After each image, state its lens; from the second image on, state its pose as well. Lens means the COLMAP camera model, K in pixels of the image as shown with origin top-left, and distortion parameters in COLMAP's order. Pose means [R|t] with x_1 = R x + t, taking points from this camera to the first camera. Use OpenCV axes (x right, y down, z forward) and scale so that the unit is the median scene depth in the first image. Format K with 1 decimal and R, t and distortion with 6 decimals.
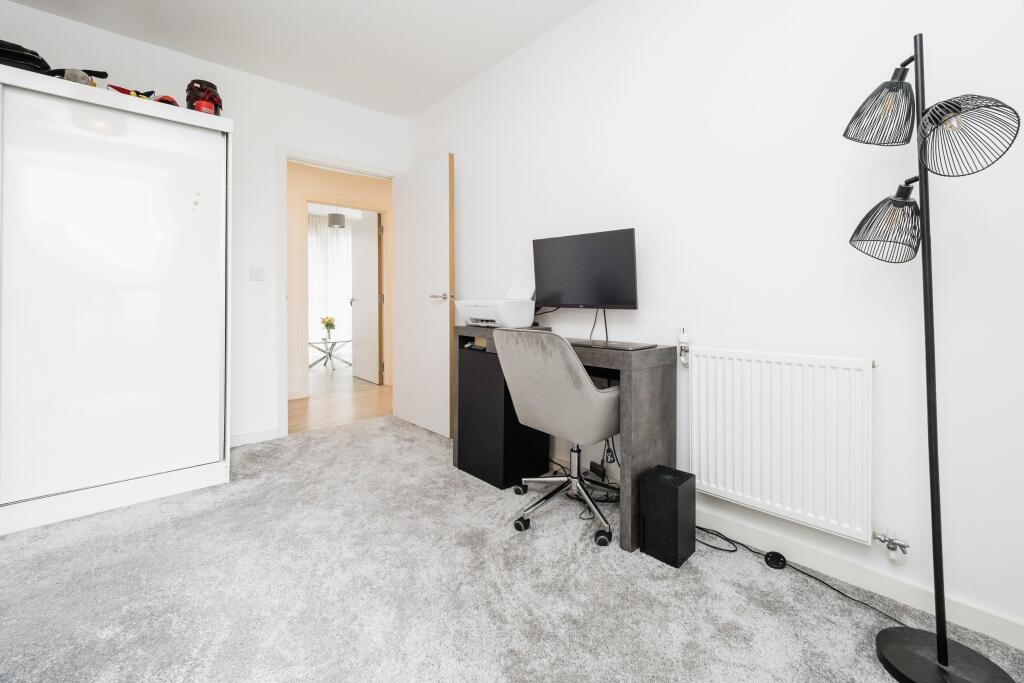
lens RADIAL K [[440.3, 0, 521.1], [0, 440.3, 294.6], [0, 0, 1]] dist [-0.003353, -0.001963]
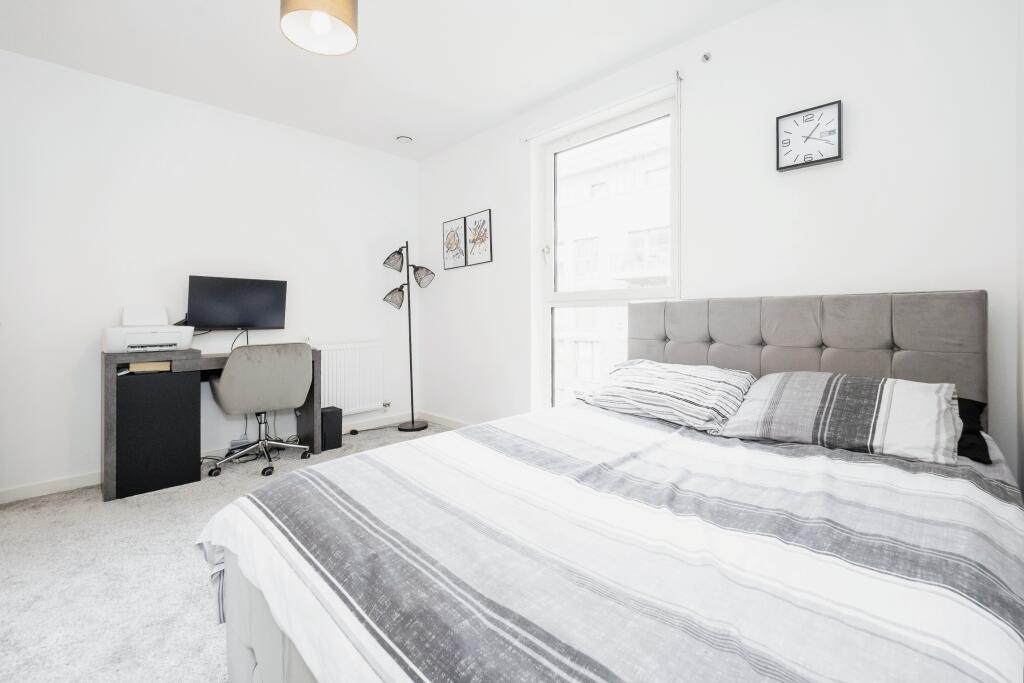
lens RADIAL K [[440.3, 0, 497.3], [0, 440.3, 306.4], [0, 0, 1]] dist [-0.003353, -0.001963]
pose [[-0.045151, 0.023957, 0.998693, -1.244935], [0.001549, 0.999713, -0.023911, -0.008584], [-0.998979, 0.000468, -0.045175, 0.236435]]
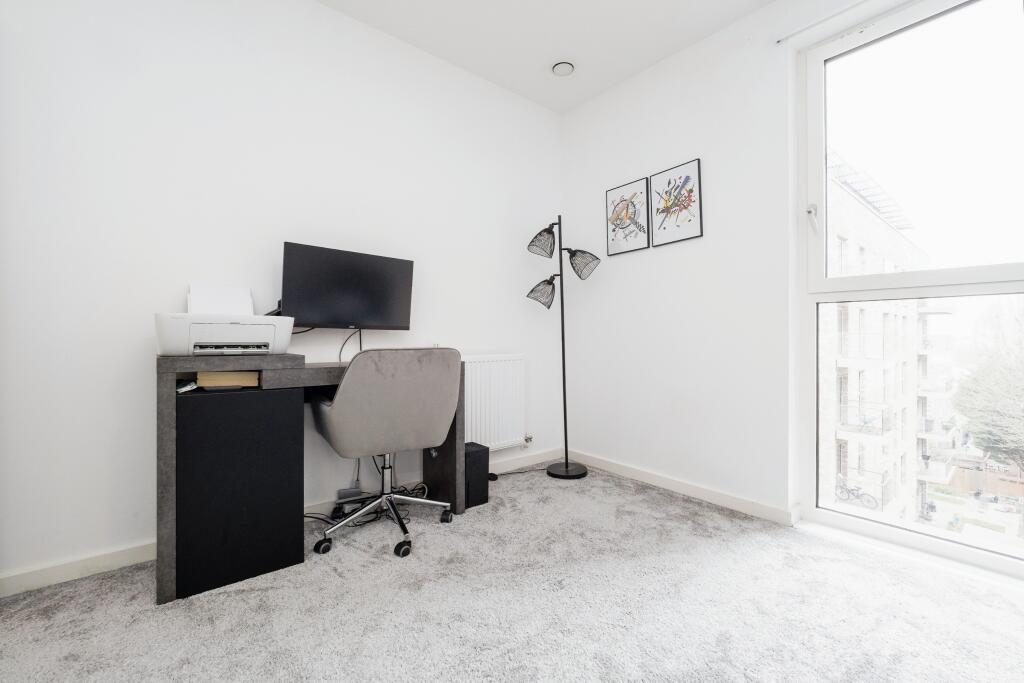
lens RADIAL K [[440.3, 0, 511.0], [0, 440.3, 337.2], [0, 0, 1]] dist [-0.003353, -0.001963]
pose [[0.044229, 0.006134, 0.999003, -0.770817], [-0.012165, 0.999910, -0.005601, 0.047453], [-0.998947, -0.011906, 0.044299, 0.585492]]
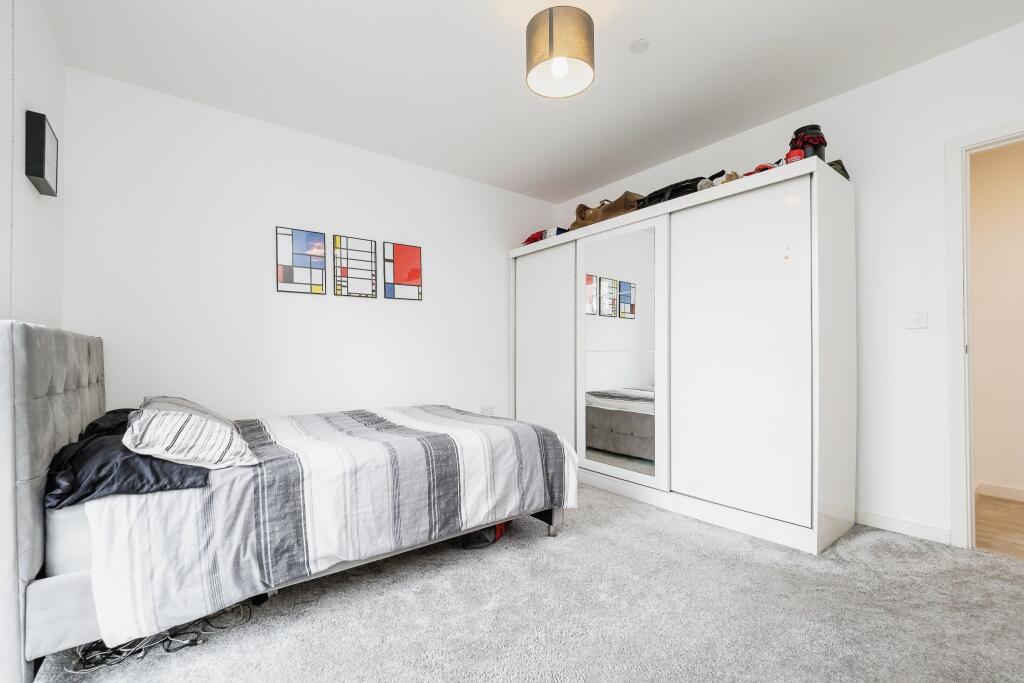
lens RADIAL K [[440.3, 0, 518.7], [0, 440.3, 346.9], [0, 0, 1]] dist [-0.003353, -0.001963]
pose [[-0.066224, -0.013574, -0.997712, 0.291876], [0.015782, 0.999768, -0.014650, -0.001149], [0.997680, -0.016716, -0.065994, 0.456082]]
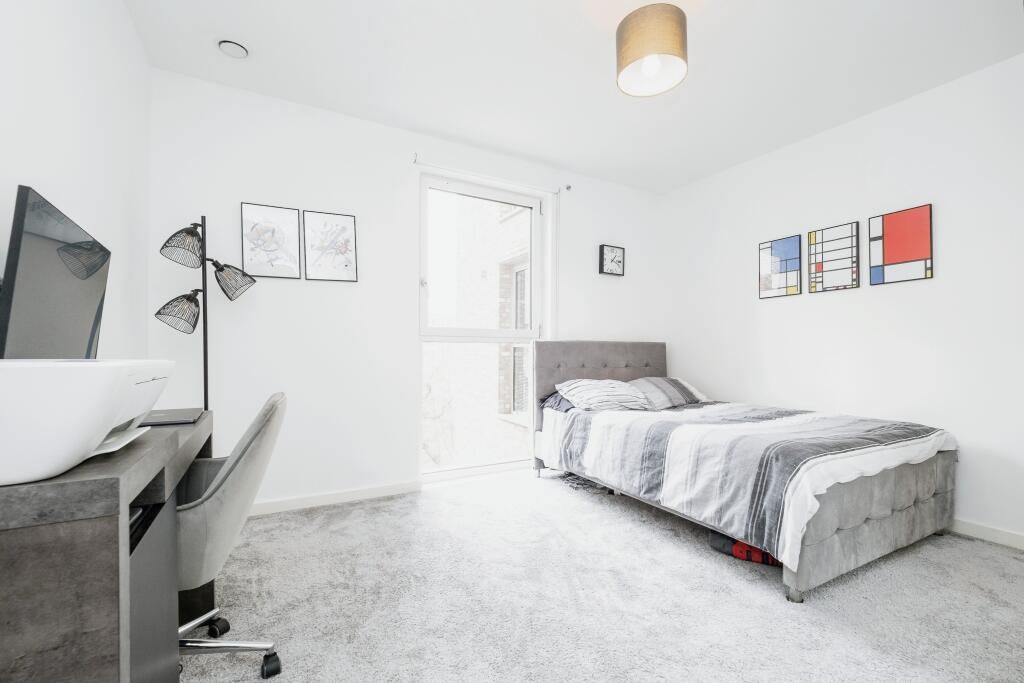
lens RADIAL K [[440.3, 0, 513.0], [0, 440.3, 351.5], [0, 0, 1]] dist [-0.003353, -0.001963]
pose [[-0.974255, -0.002128, 0.225441, -0.431733], [-0.004824, 0.999923, -0.011409, 0.008410], [-0.225399, -0.012203, -0.974190, 1.300543]]
